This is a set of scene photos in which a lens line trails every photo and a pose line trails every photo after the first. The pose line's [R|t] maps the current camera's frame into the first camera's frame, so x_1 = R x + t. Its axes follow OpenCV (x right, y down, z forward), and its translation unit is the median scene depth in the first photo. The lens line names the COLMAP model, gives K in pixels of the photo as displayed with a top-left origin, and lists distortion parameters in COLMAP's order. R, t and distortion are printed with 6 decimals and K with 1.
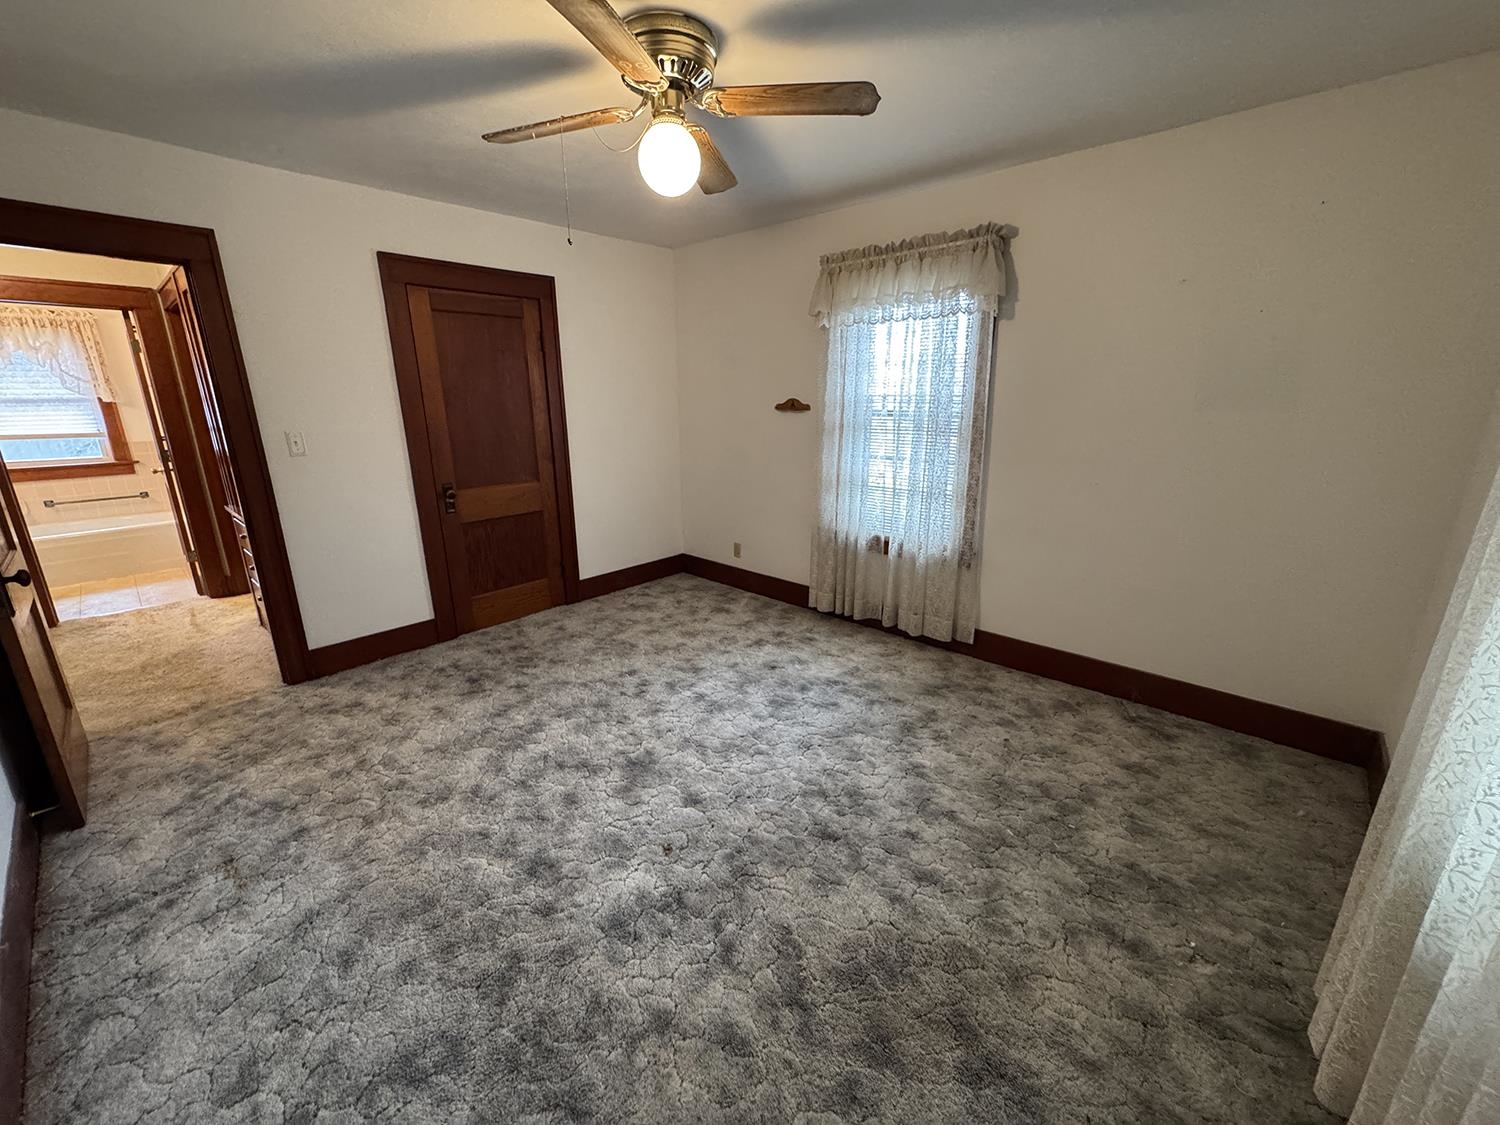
lens RADIAL K [[595.2, 0, 747.9], [0, 595.2, 558.9], [0, 0, 1]] dist [-0.001624, -0.000054]
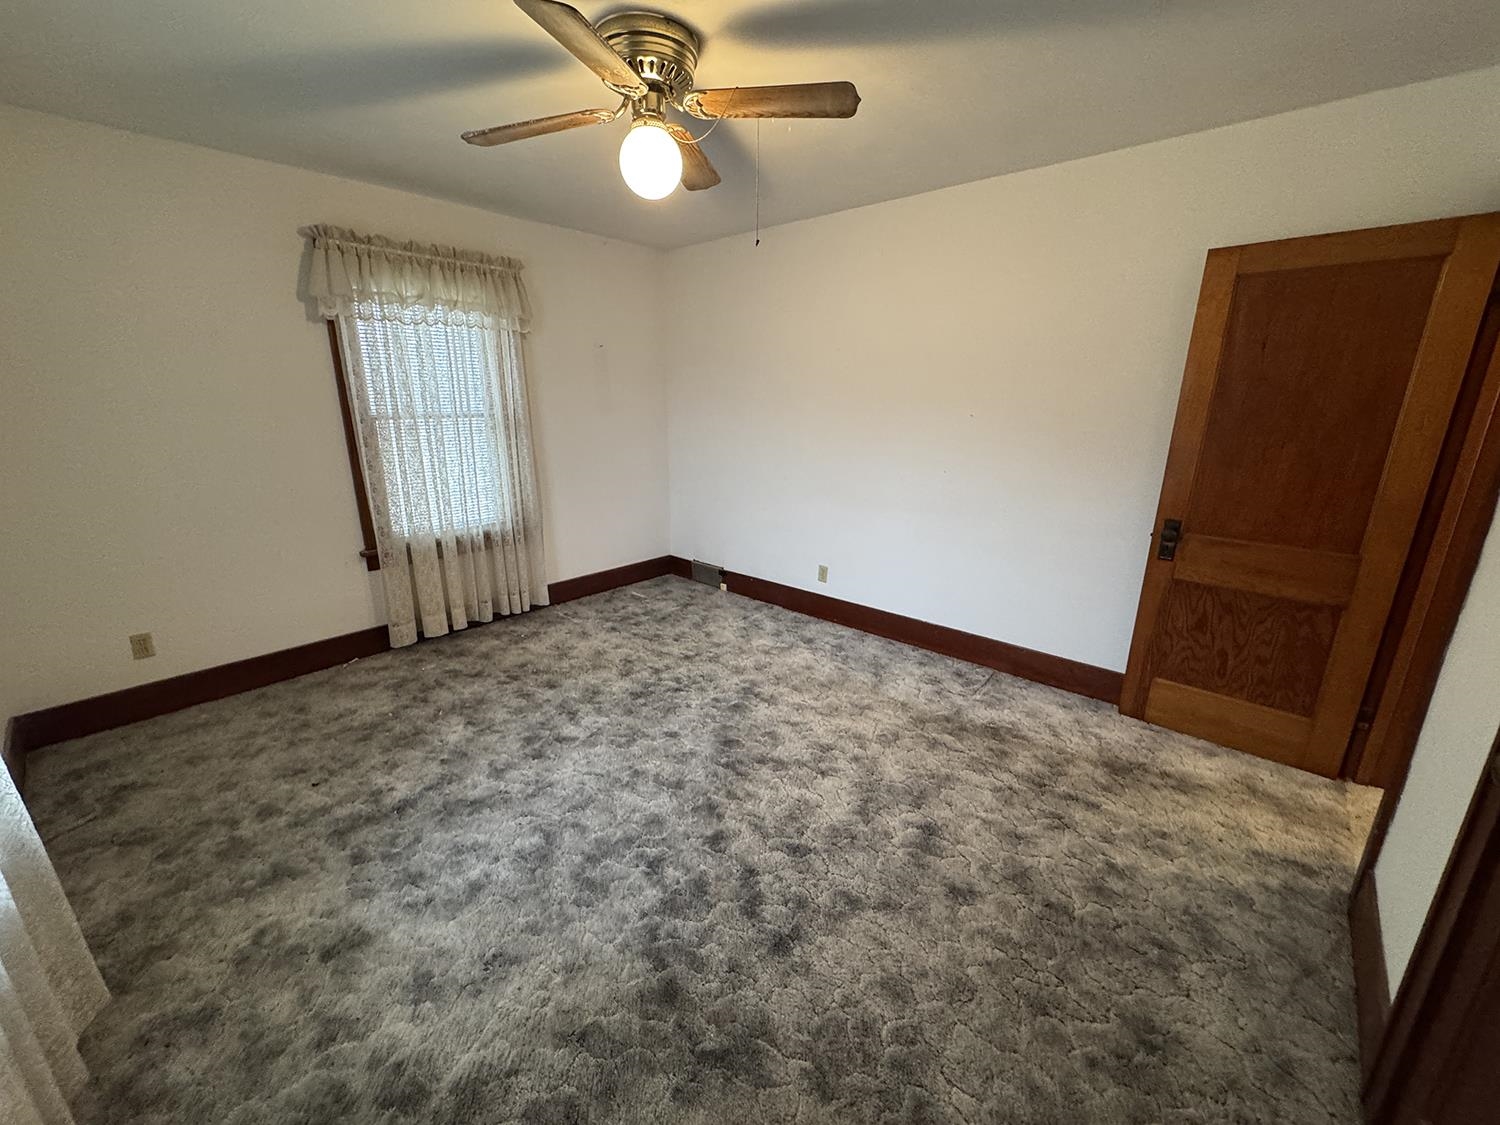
lens RADIAL K [[595.2, 0, 747.9], [0, 595.2, 558.9], [0, 0, 1]] dist [-0.001624, -0.000054]
pose [[-0.999922, 0.002469, -0.012227, -0.169598], [-0.004176, 0.857389, 0.514651, -0.370952], [0.011754, 0.514662, -0.857312, 1.330800]]
